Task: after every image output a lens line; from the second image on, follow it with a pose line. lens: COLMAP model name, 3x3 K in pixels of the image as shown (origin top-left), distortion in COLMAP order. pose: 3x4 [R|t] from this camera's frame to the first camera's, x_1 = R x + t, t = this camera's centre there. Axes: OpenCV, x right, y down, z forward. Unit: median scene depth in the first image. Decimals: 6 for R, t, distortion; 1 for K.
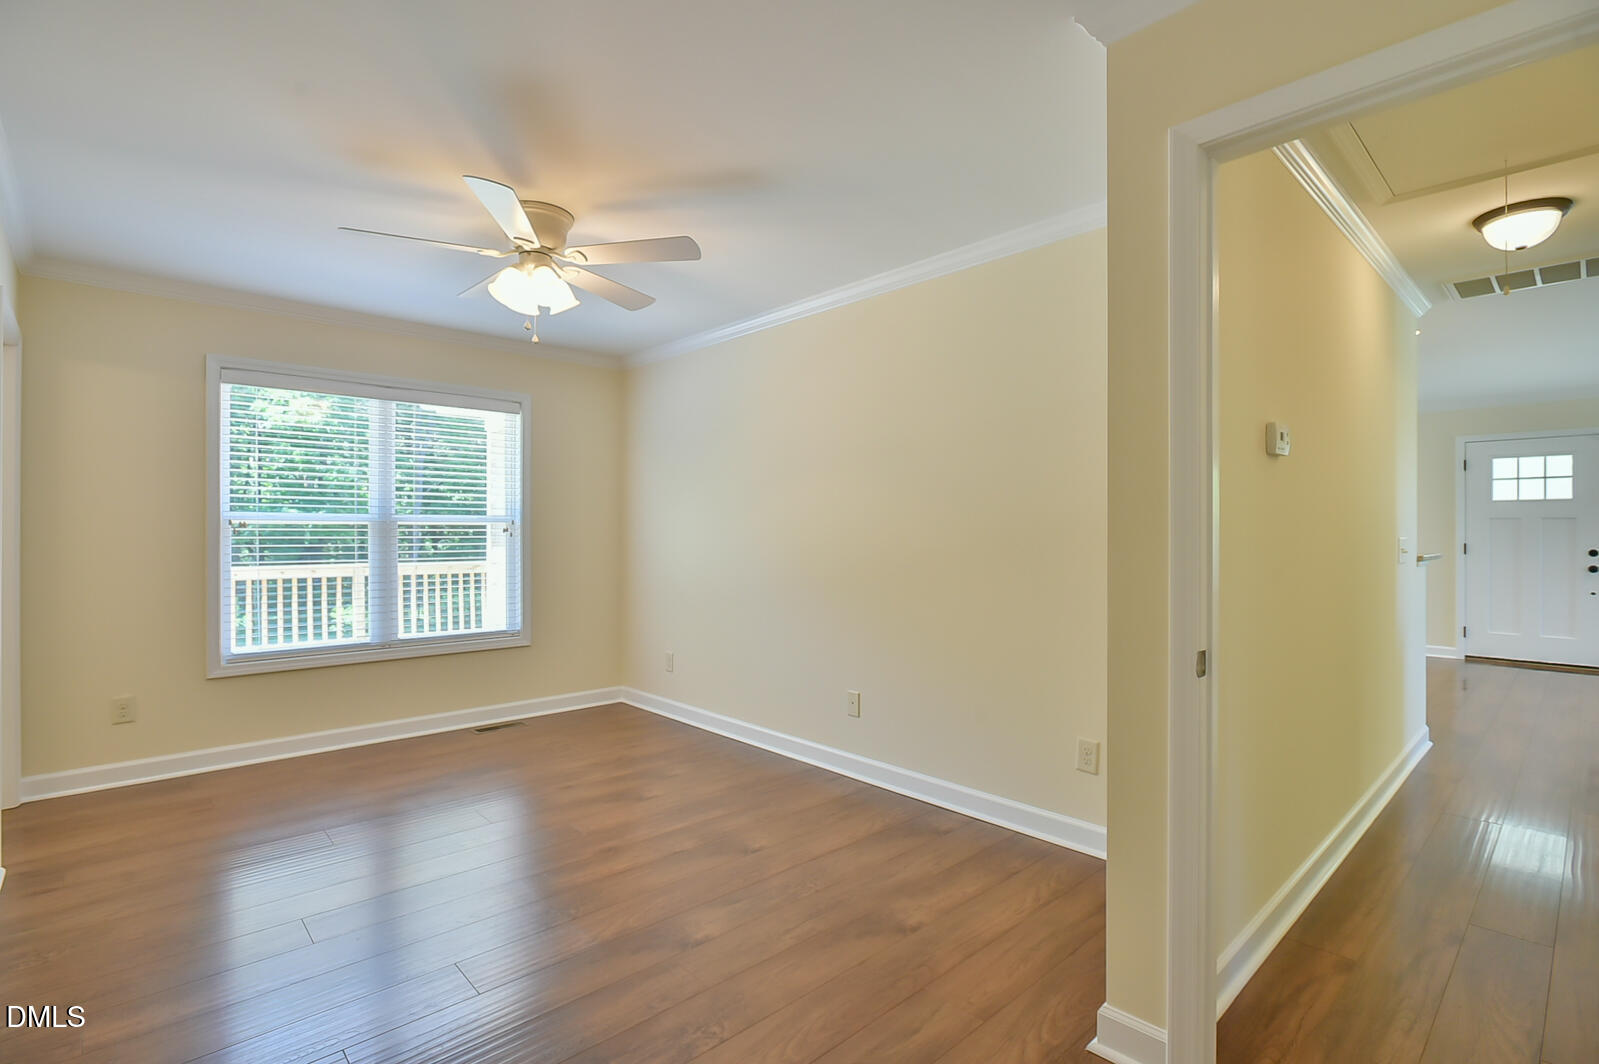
lens RADIAL K [[757.1, 0, 796.7], [0, 757.1, 537.4], [0, 0, 1]] dist [-0.012419, 0.000728]
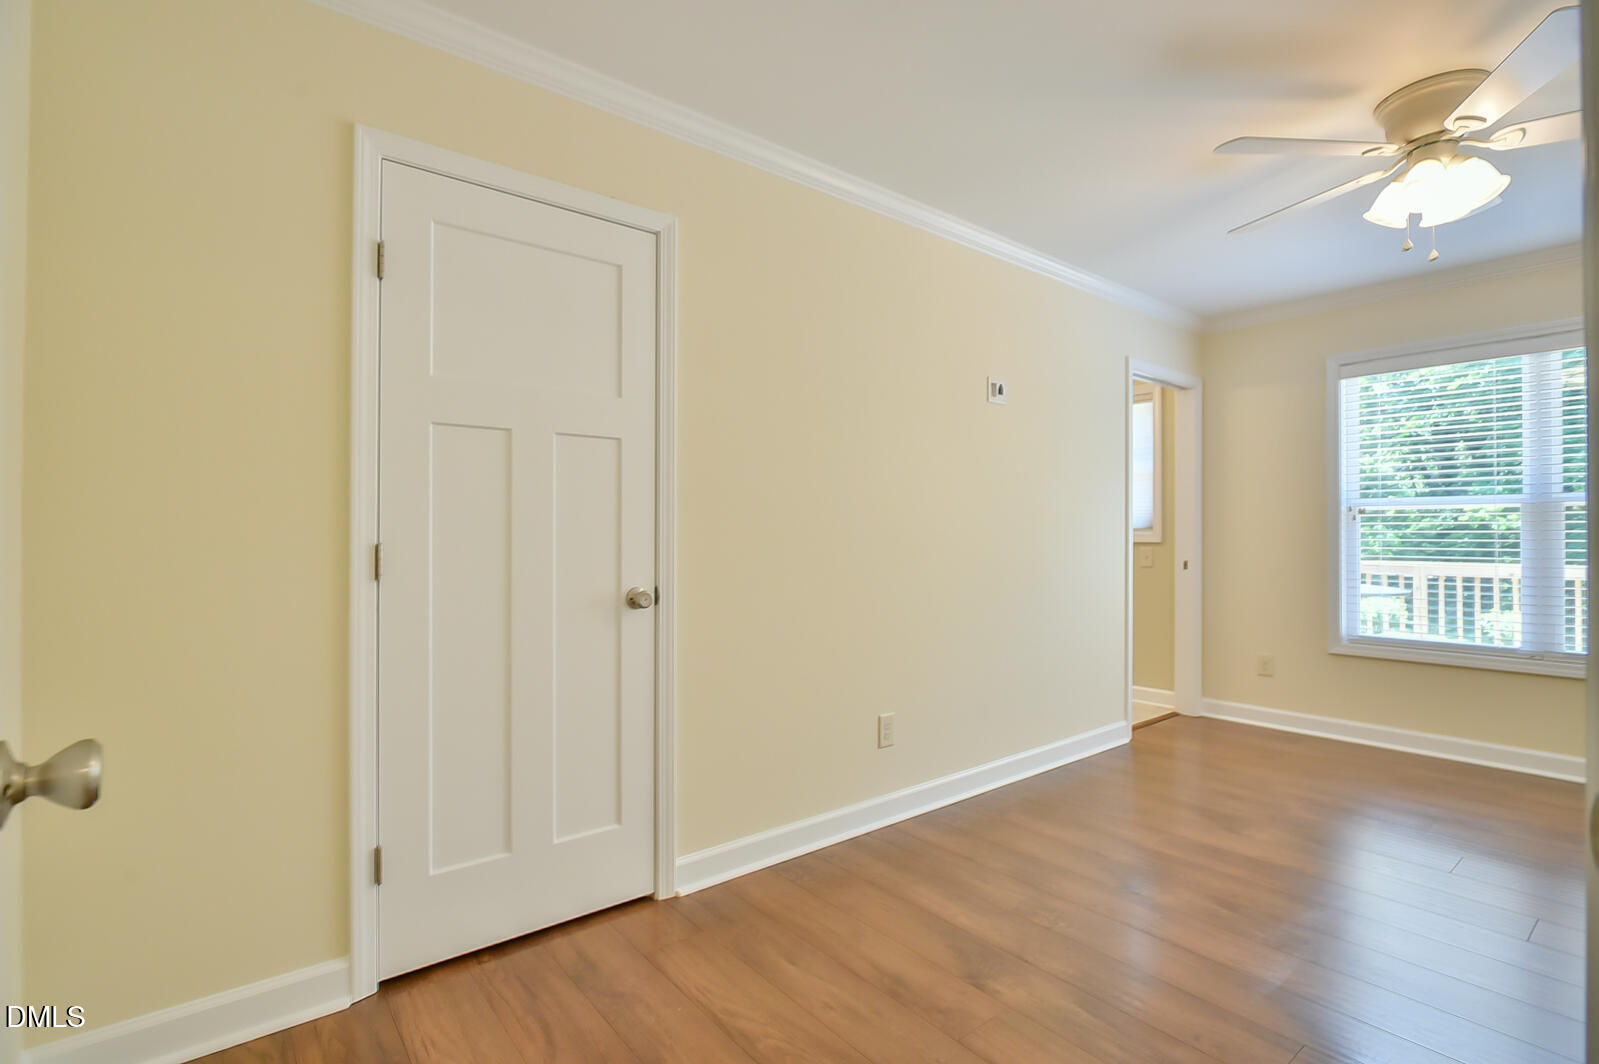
lens RADIAL K [[757.1, 0, 801.4], [0, 757.1, 529.3], [0, 0, 1]] dist [-0.012419, 0.000728]
pose [[-0.063384, 0.001725, -0.997988, 0.360415], [0.006491, 0.999978, 0.001317, 0.001295], [0.997968, -0.006394, -0.063394, 0.305139]]
